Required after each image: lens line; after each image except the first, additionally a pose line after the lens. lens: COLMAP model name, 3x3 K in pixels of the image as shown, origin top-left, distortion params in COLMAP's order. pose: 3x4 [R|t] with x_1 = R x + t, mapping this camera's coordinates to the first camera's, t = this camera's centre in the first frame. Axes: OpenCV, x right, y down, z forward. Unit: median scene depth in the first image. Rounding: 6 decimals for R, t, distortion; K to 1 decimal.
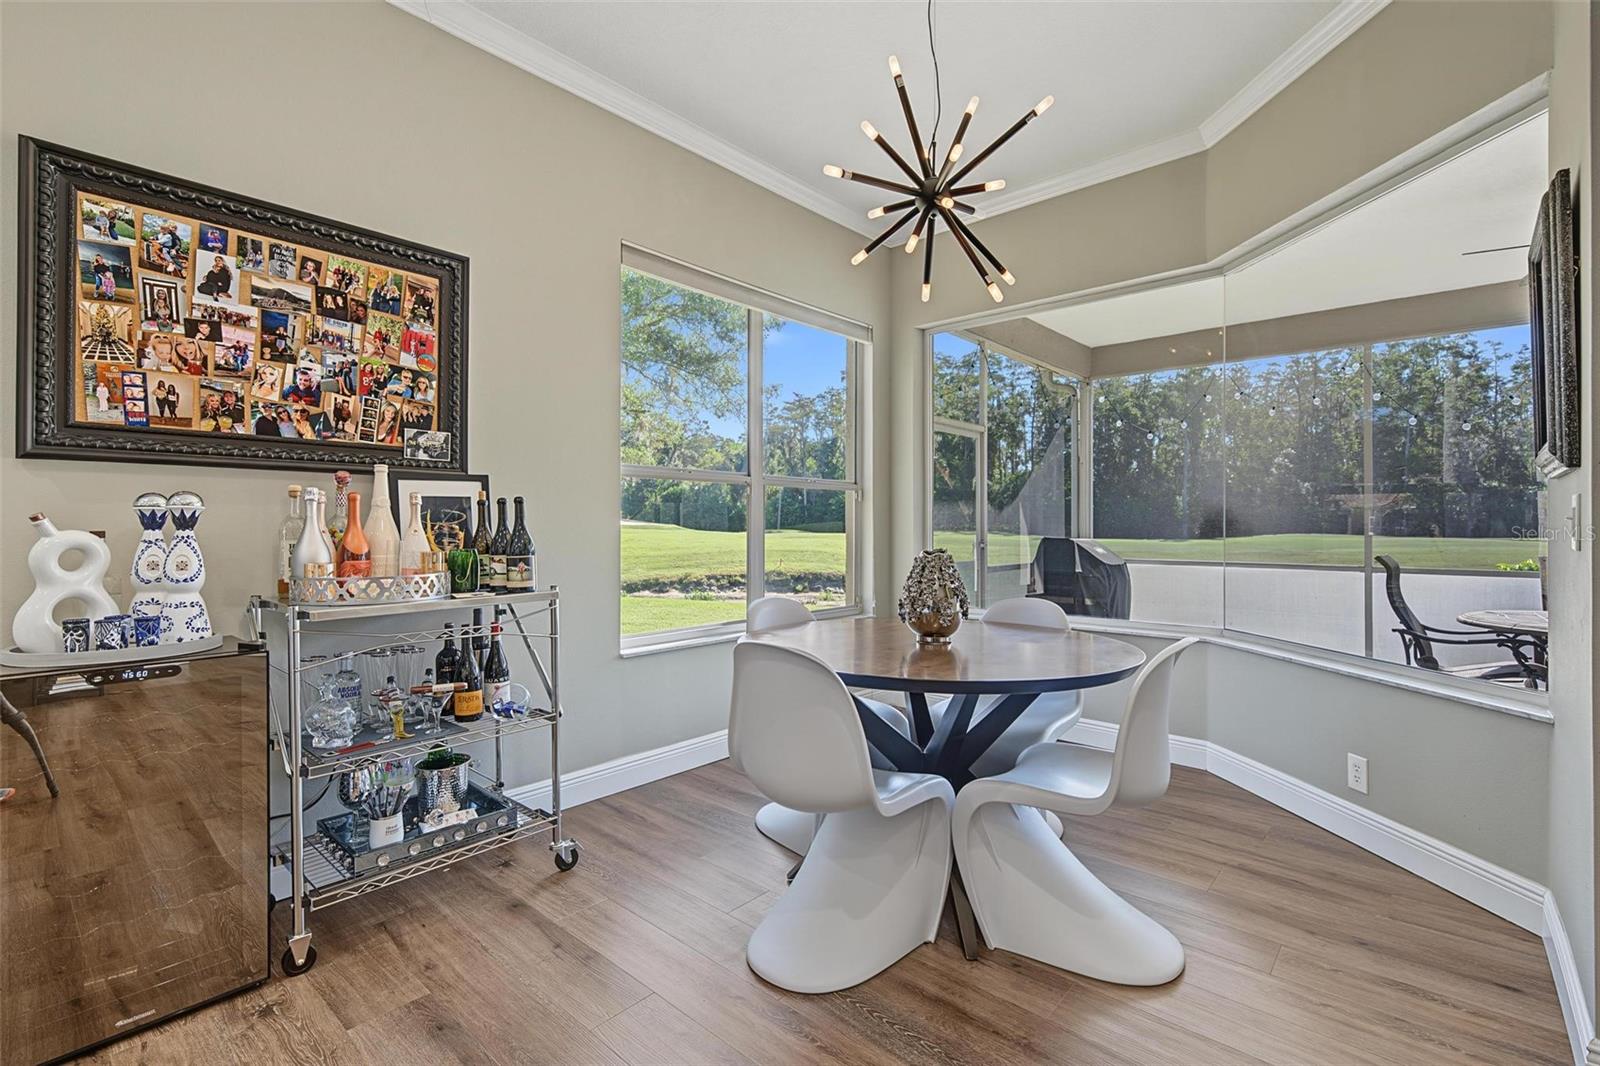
lens RADIAL K [[725.6, 0, 802.5], [0, 725.6, 522.9], [0, 0, 1]] dist [0.000035, 0.000060]
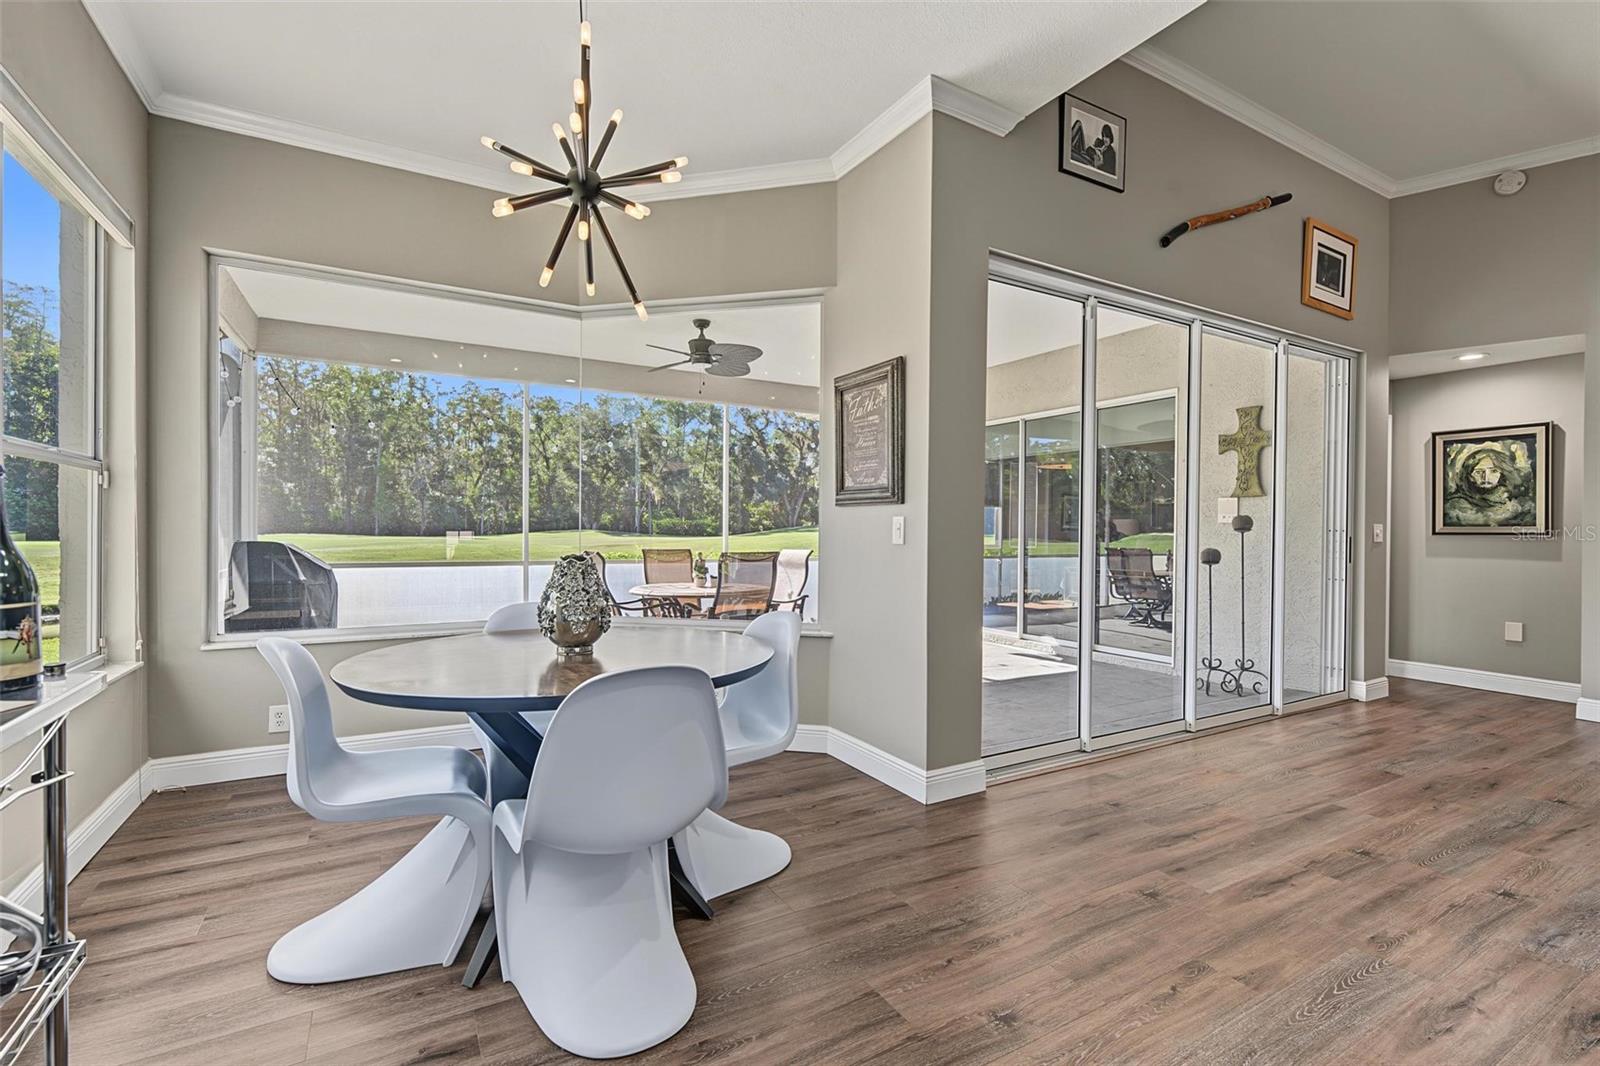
lens RADIAL K [[709.8, 0, 791.8], [0, 709.8, 539.7], [0, 0, 1]] dist [0.001807, 0.000048]
pose [[0.322953, -0.011543, 0.946345, -0.649347], [-0.011448, 0.999805, 0.016102, -0.005411], [-0.946346, -0.016034, 0.322757, 0.451346]]
